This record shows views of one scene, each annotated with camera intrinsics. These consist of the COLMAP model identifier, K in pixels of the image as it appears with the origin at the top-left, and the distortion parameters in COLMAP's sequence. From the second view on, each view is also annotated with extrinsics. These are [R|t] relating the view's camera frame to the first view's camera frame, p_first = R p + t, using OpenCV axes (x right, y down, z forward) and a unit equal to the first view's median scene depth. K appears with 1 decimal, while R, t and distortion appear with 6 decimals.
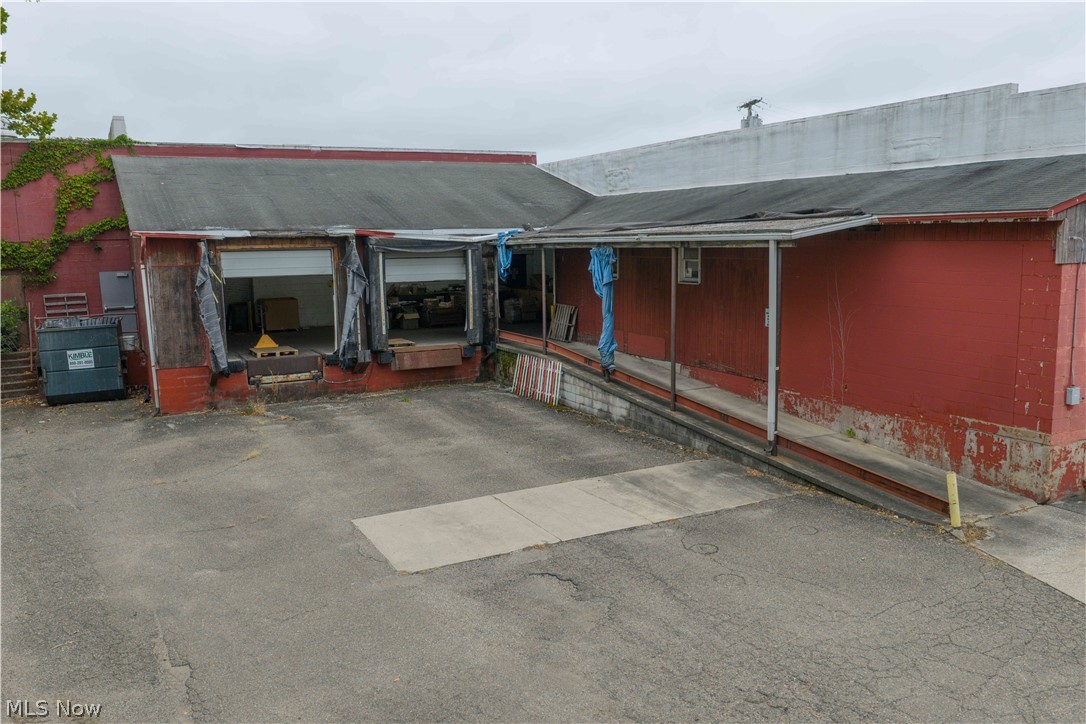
lens RADIAL K [[899.0, 0, 545.1], [0, 899.0, 368.8], [0, 0, 1]] dist [0.010322, -0.019200]
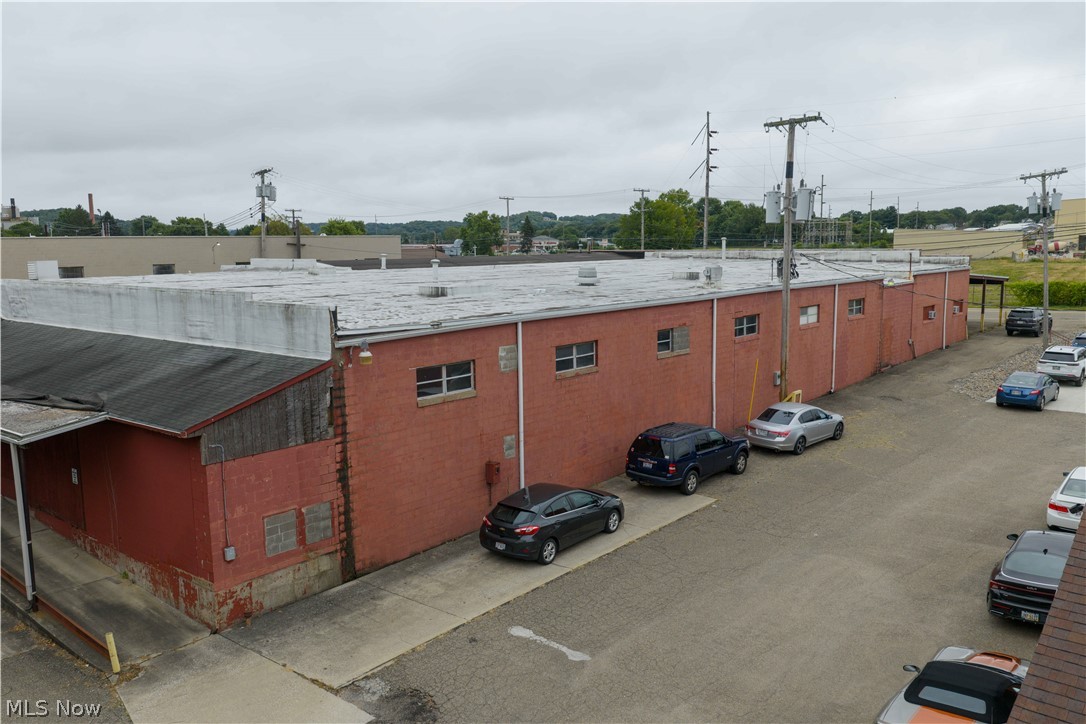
lens RADIAL K [[899.0, 0, 545.1], [0, 899.0, 368.8], [0, 0, 1]] dist [0.010322, -0.019200]
pose [[0.916603, -0.052286, 0.396364, 0.296573], [0.056152, 0.998420, 0.001852, -0.138387], [-0.395835, 0.020559, 0.918092, -0.288284]]
